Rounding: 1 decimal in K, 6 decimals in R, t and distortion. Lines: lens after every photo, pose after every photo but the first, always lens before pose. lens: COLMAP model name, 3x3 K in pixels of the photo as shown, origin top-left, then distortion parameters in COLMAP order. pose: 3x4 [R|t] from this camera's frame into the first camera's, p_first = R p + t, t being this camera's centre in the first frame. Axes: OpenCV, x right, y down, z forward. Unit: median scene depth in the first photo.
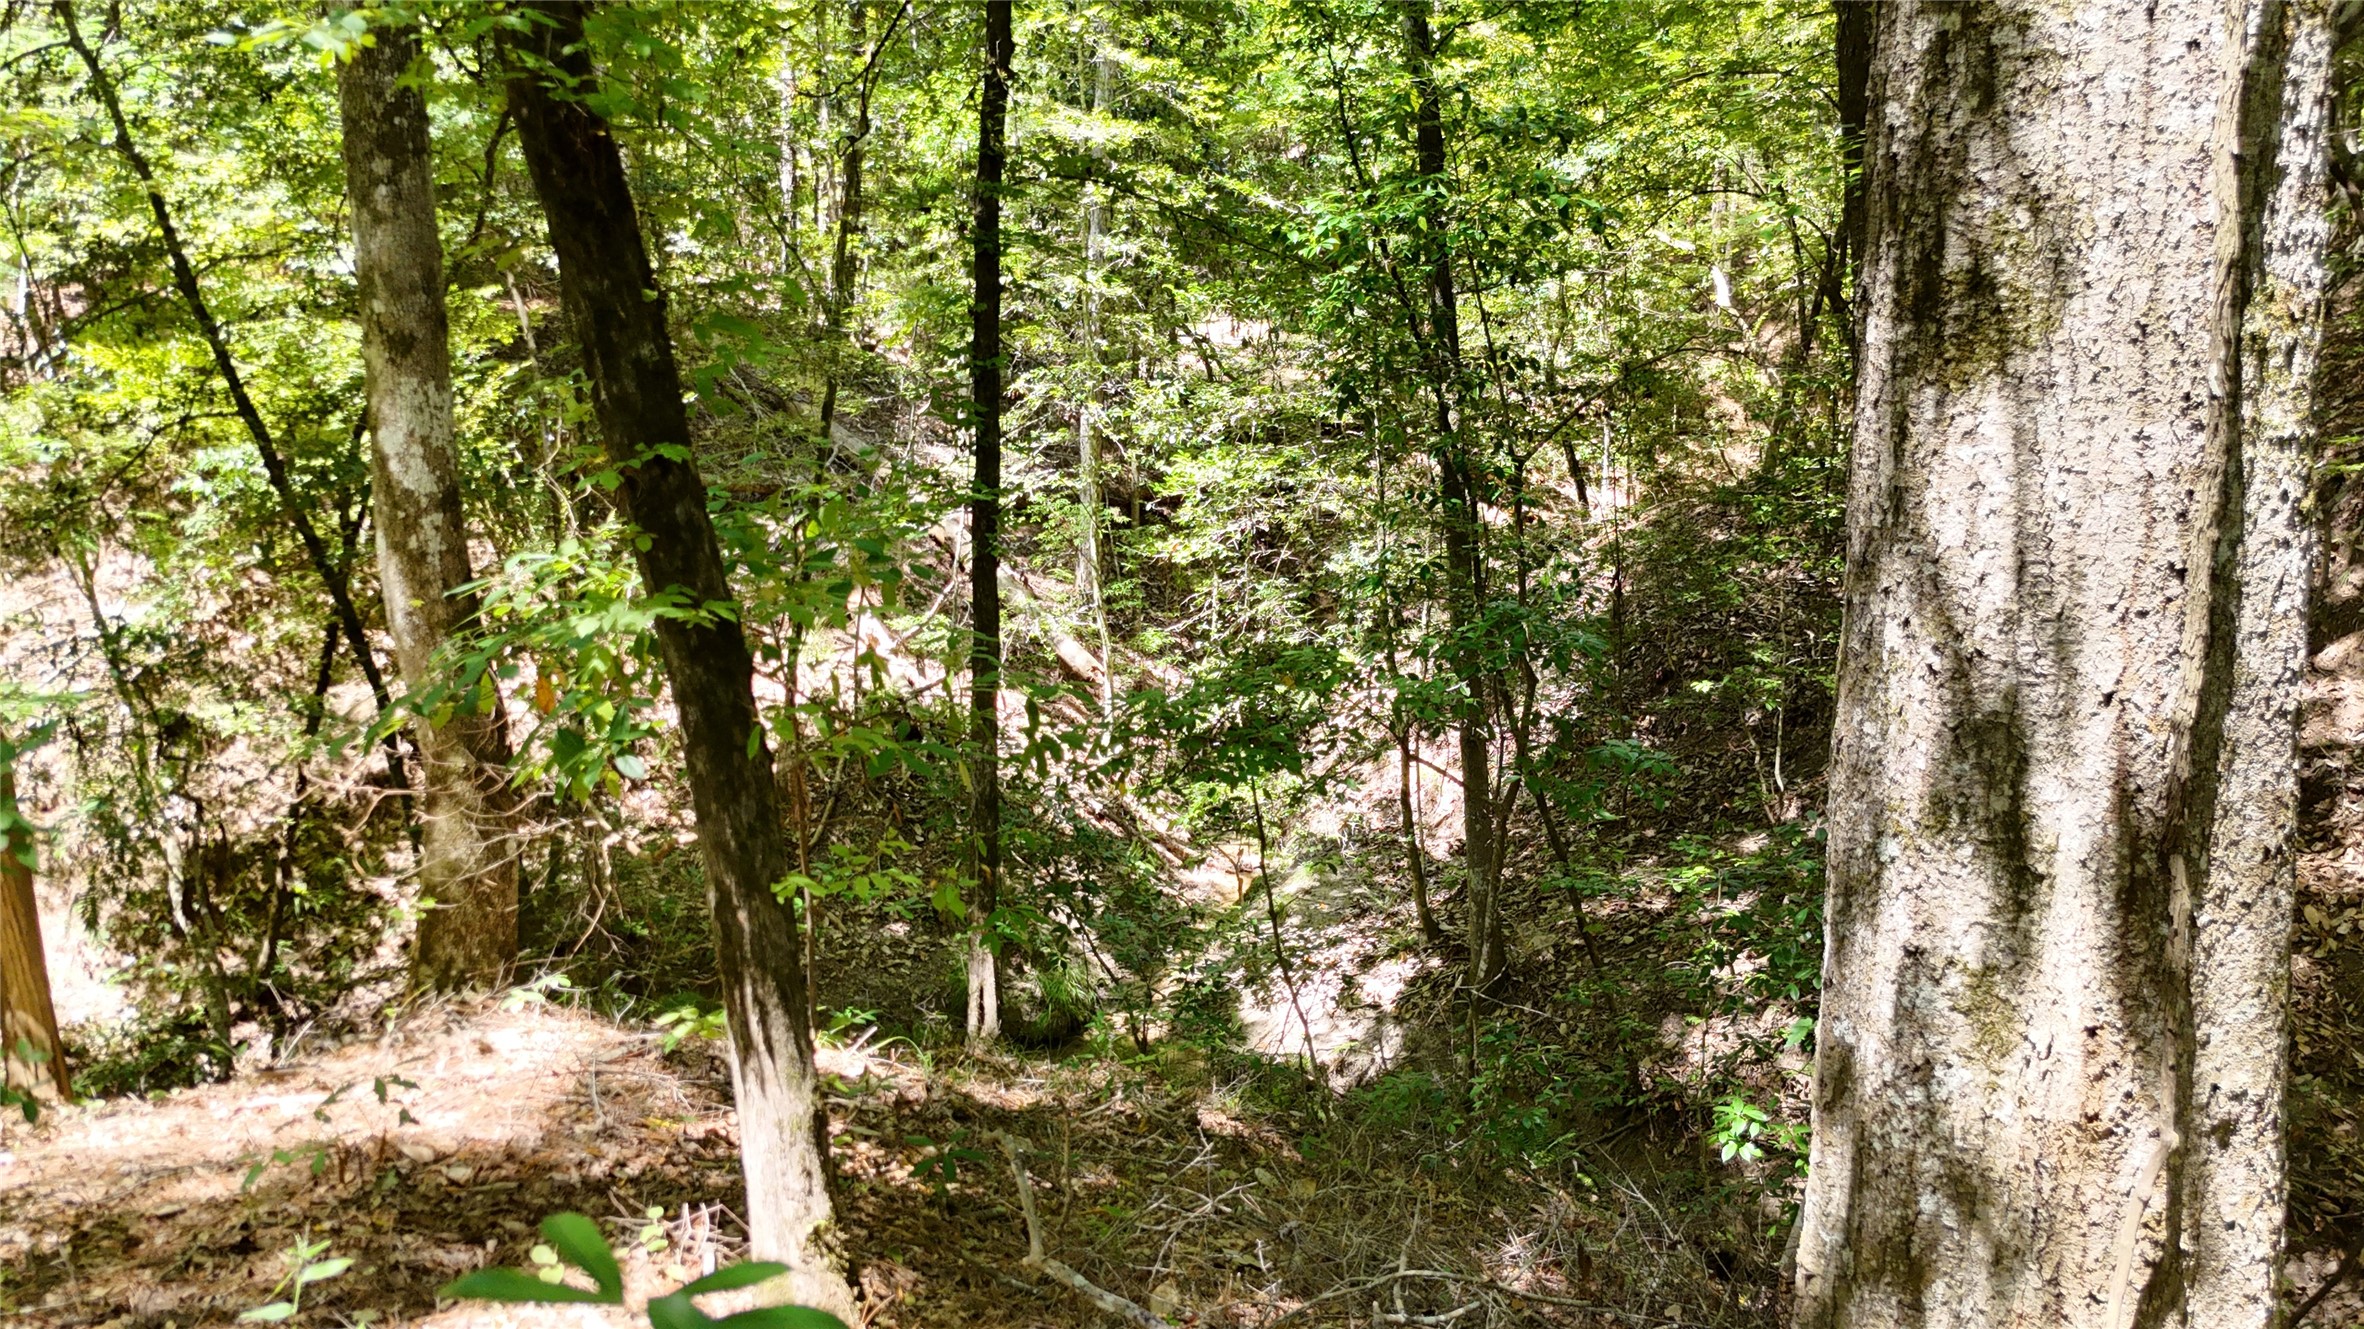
lens RADIAL K [[1758.1, 0, 1176.7], [0, 1758.1, 699.5], [0, 0, 1]] dist [0.067221, -0.057725]
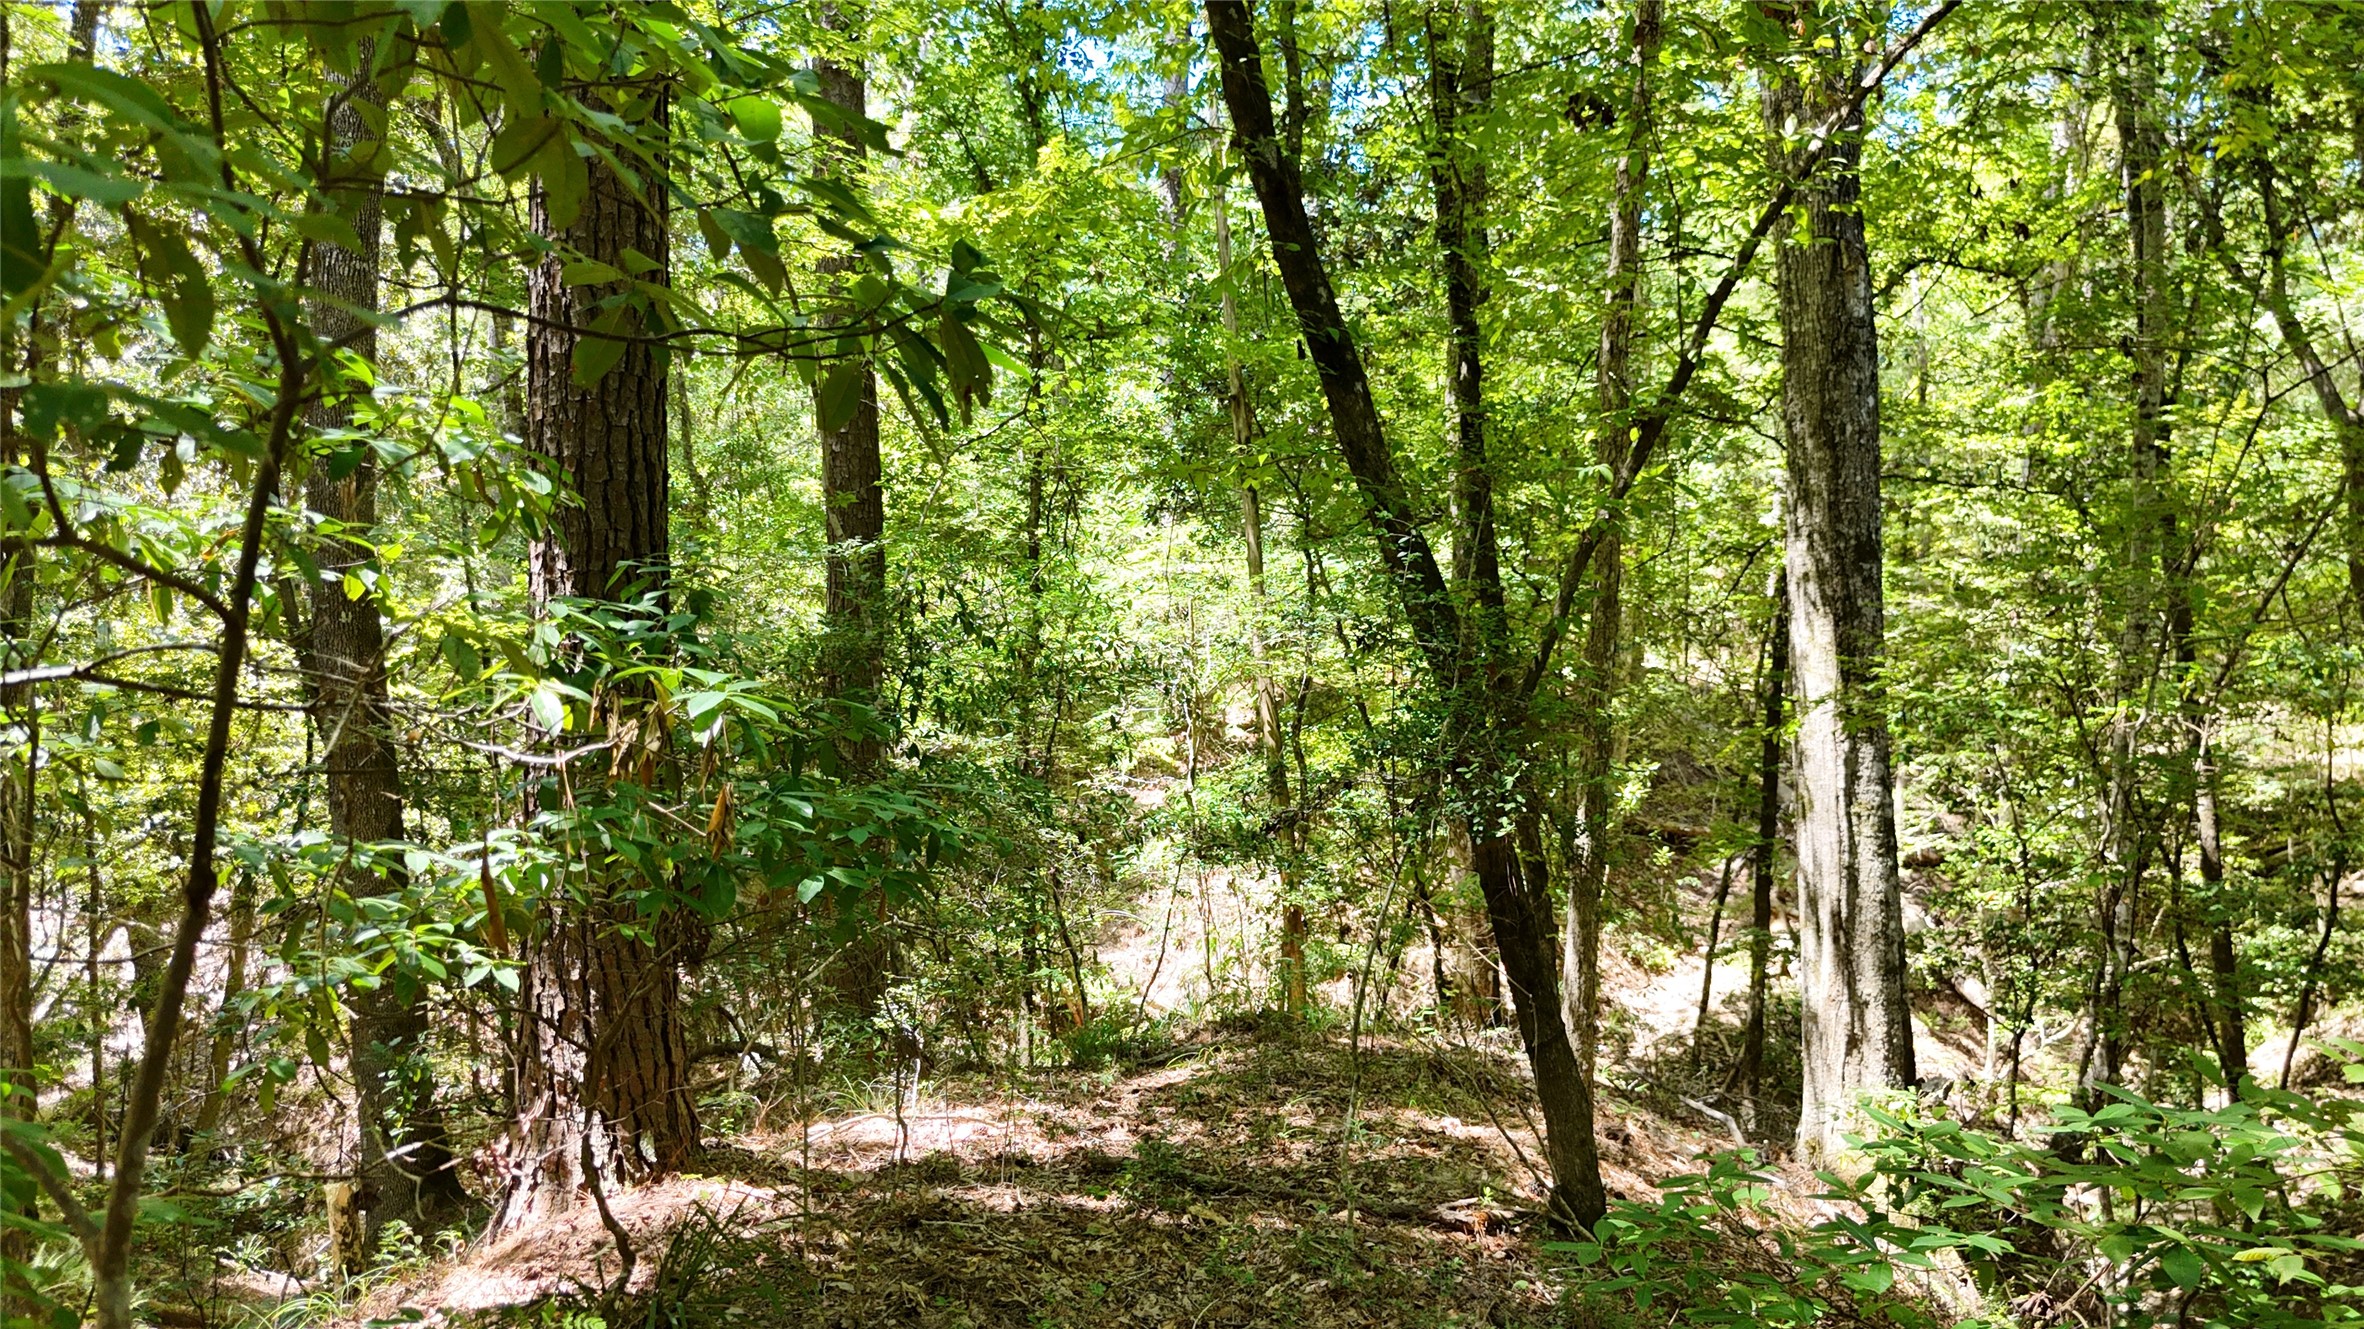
lens RADIAL K [[1758.1, 0, 1176.7], [0, 1758.1, 699.5], [0, 0, 1]] dist [0.067221, -0.057725]
pose [[0.843996, 0.020869, -0.535944, 1.416773], [-0.123968, 0.979776, -0.157071, 0.393742], [0.521827, 0.199007, 0.829514, -3.332893]]
